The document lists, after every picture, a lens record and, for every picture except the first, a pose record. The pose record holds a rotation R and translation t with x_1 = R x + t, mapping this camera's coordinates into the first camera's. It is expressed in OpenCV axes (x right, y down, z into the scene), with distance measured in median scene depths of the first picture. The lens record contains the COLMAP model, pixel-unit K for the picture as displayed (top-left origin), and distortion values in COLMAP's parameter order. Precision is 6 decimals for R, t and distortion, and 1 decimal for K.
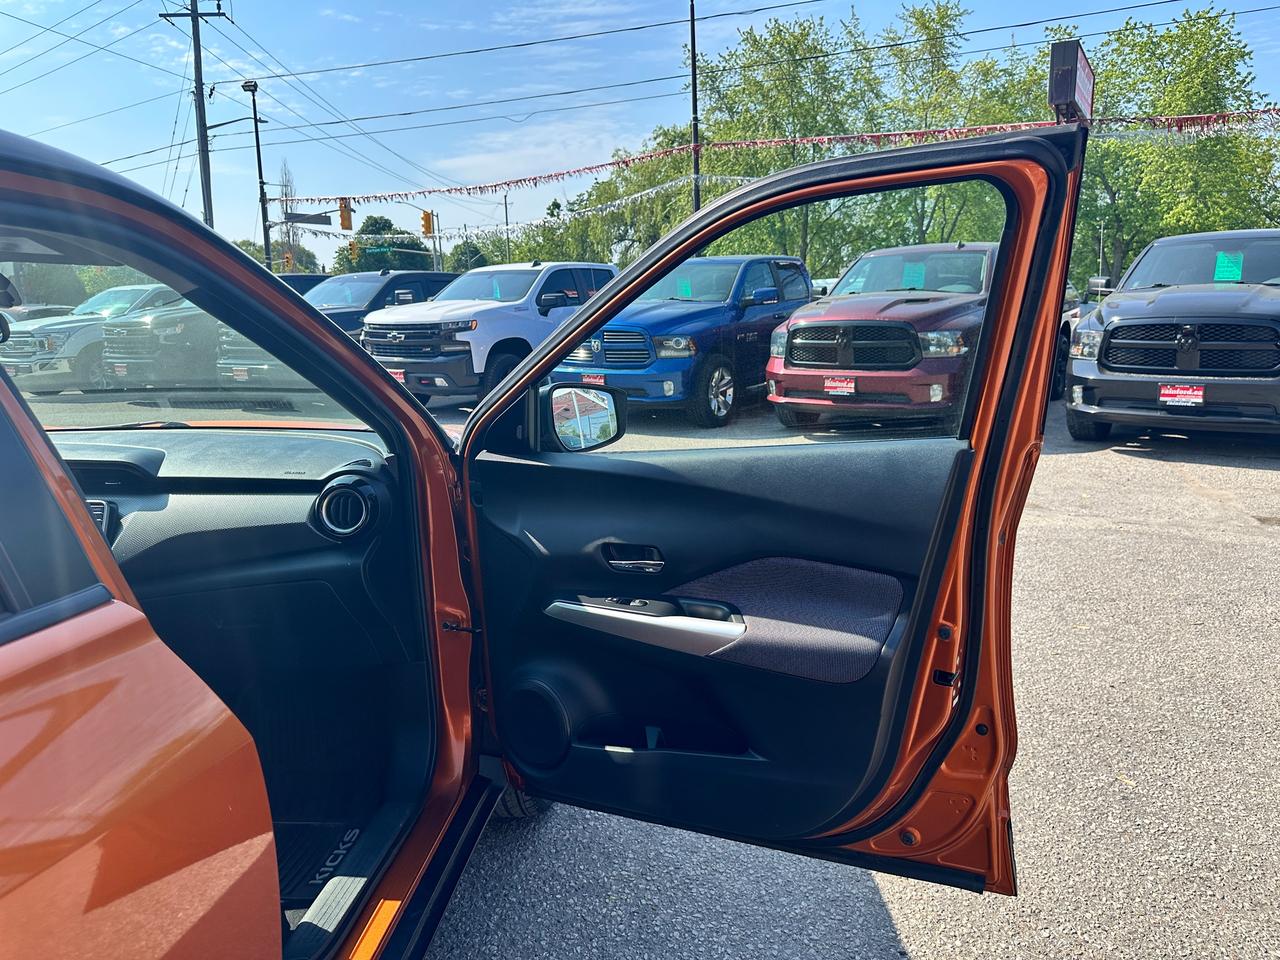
lens RADIAL K [[918.2, 0, 633.2], [0, 918.2, 487.3], [0, 0, 1]] dist [-0.000180, -0.010349]
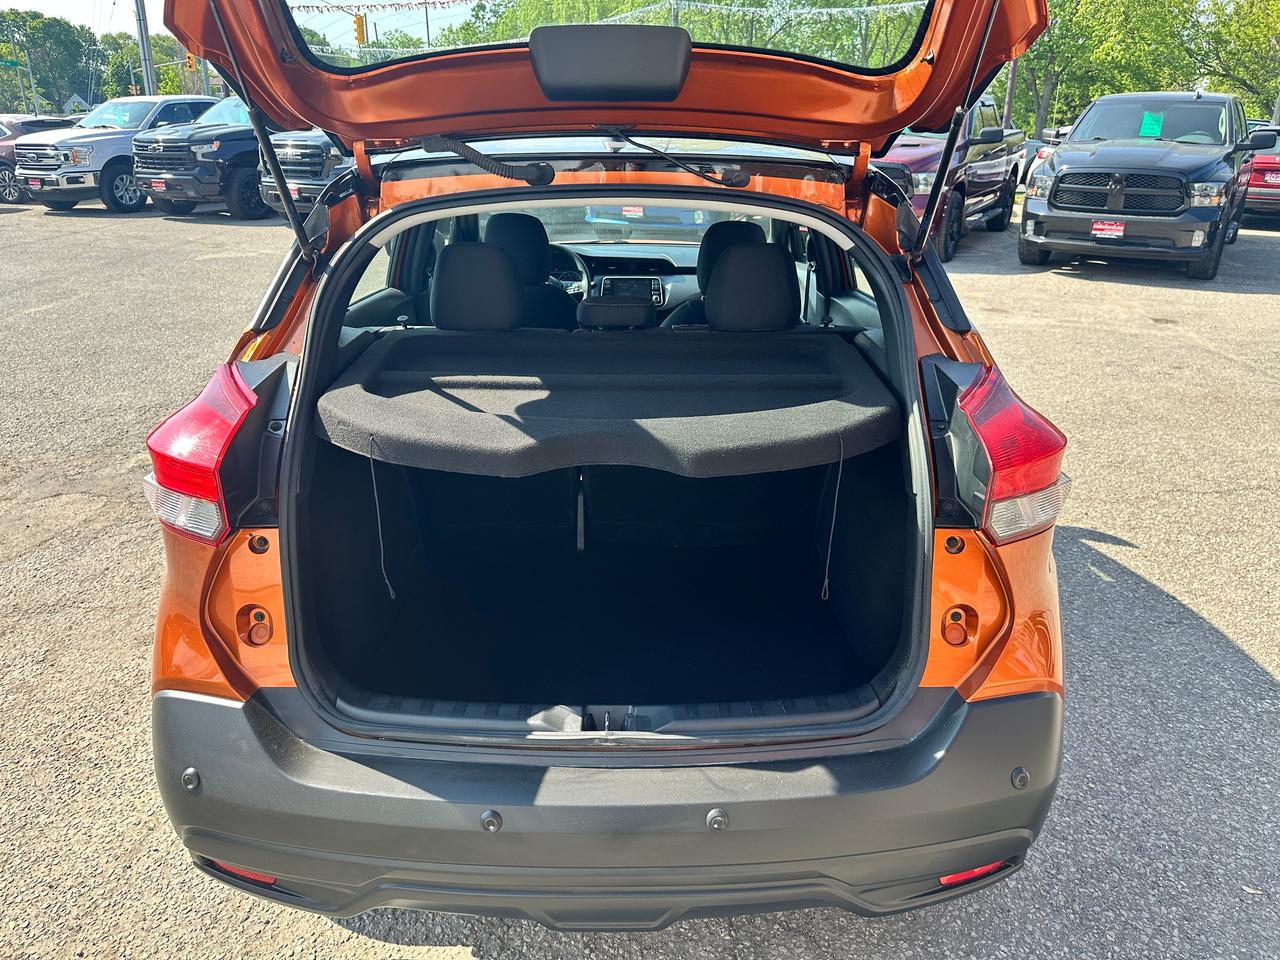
lens RADIAL K [[918.0, 0, 640.0], [0, 918.0, 480.0], [0, 0, 1]] dist [-0.000160, -0.010171]
pose [[0.995318, -0.008110, 0.096319, -0.158163], [-0.009159, 0.984077, 0.177506, 0.020439], [-0.096225, -0.177557, 0.979395, -0.228541]]
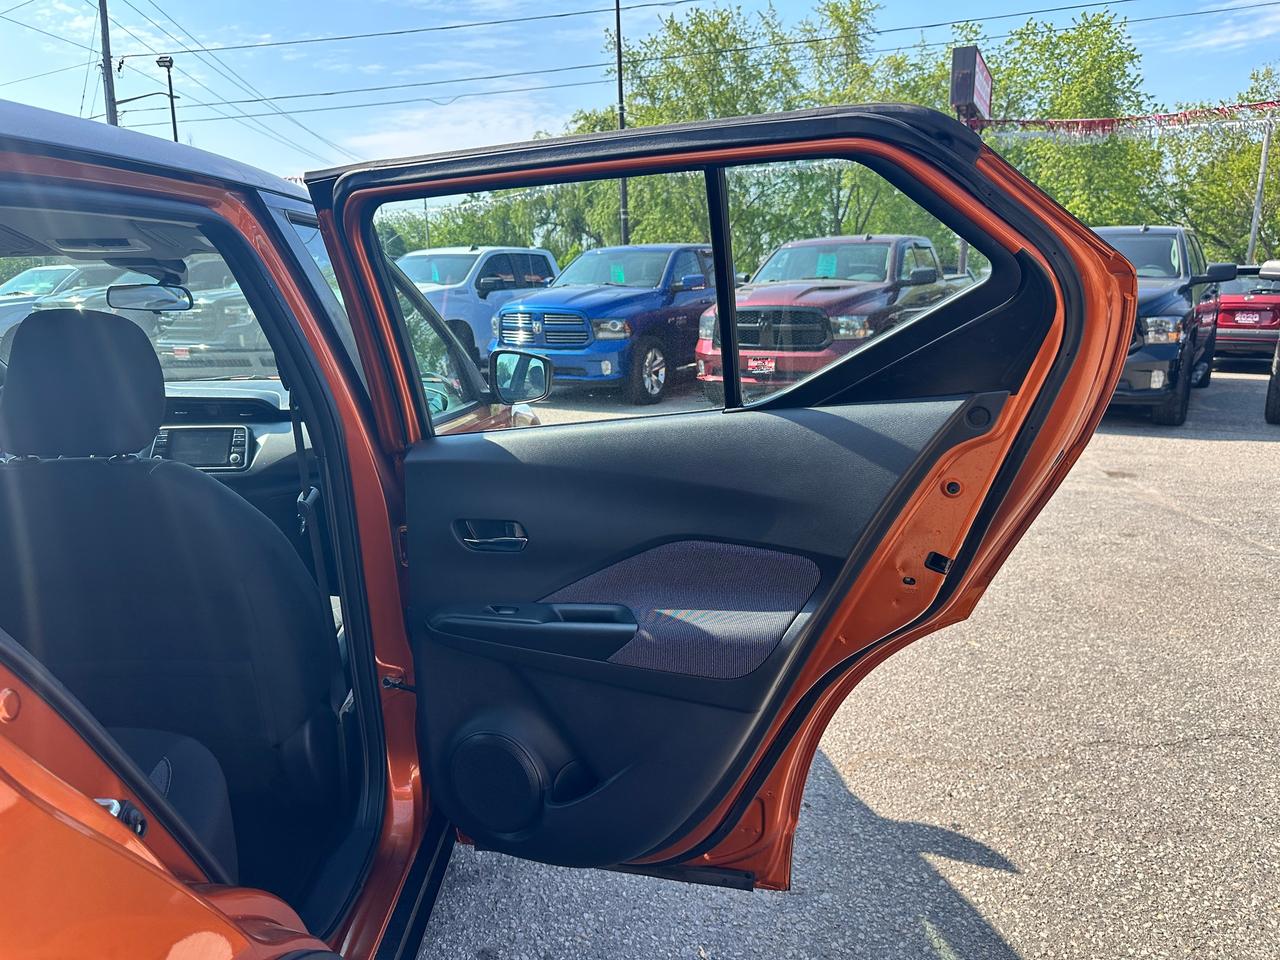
lens RADIAL K [[920.7, 0, 640.0], [0, 920.7, 488.7], [0, 0, 1]] dist [0.003387, -0.012771]
pose [[0.995833, -0.011060, 0.090517, -0.021755], [0.009511, 0.999801, 0.017524, 0.016598], [-0.090693, -0.016590, 0.995741, -0.086445]]
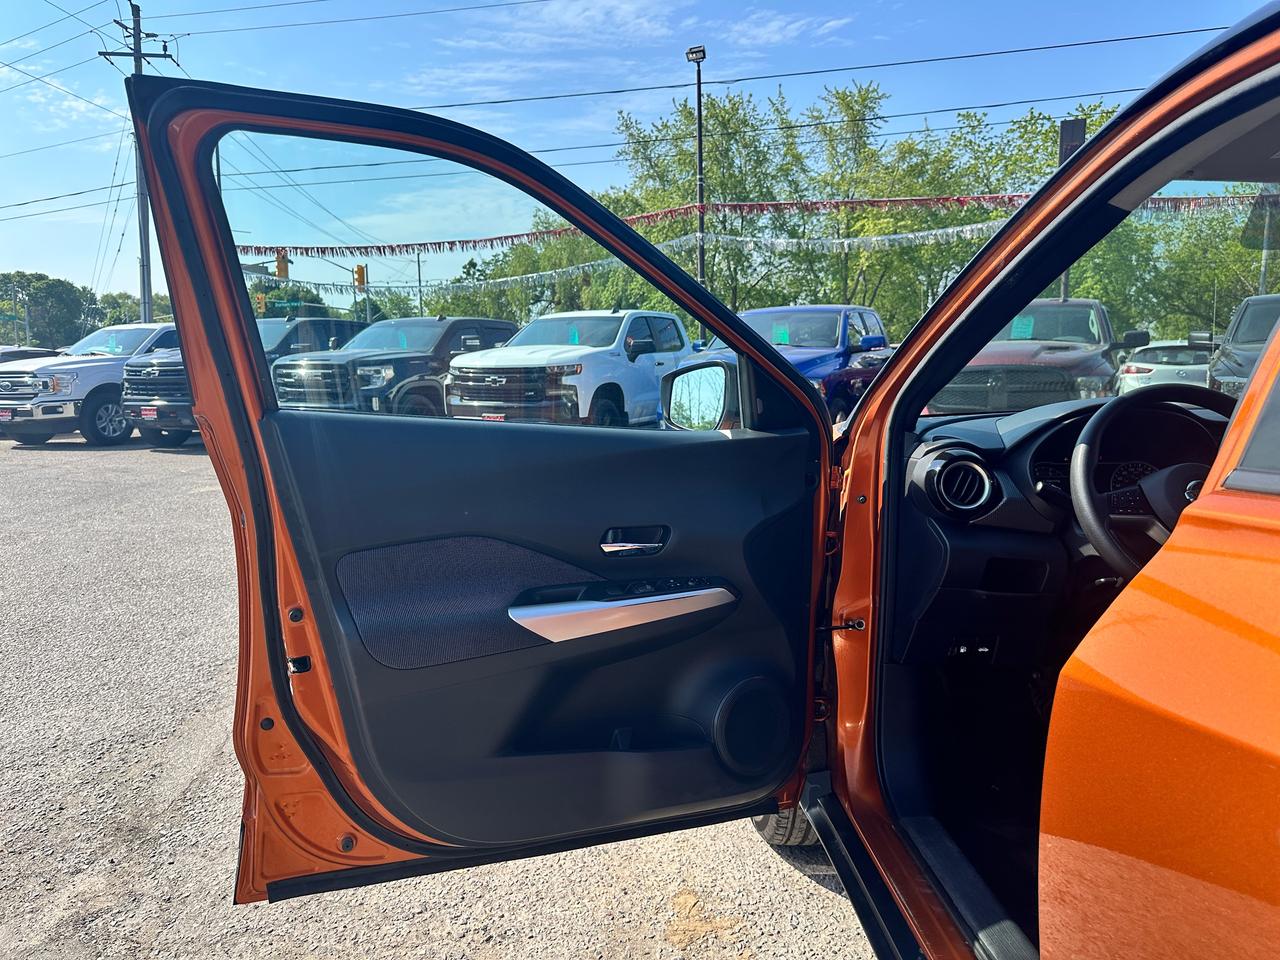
lens RADIAL K [[913.7, 0, 643.3], [0, 913.7, 486.5], [0, 0, 1]] dist [0.040918, -0.067721]
pose [[0.991672, -0.001174, 0.128783, -0.269708], [0.009751, 0.997773, -0.065992, 0.016232], [-0.128419, 0.066698, 0.989475, 0.035557]]
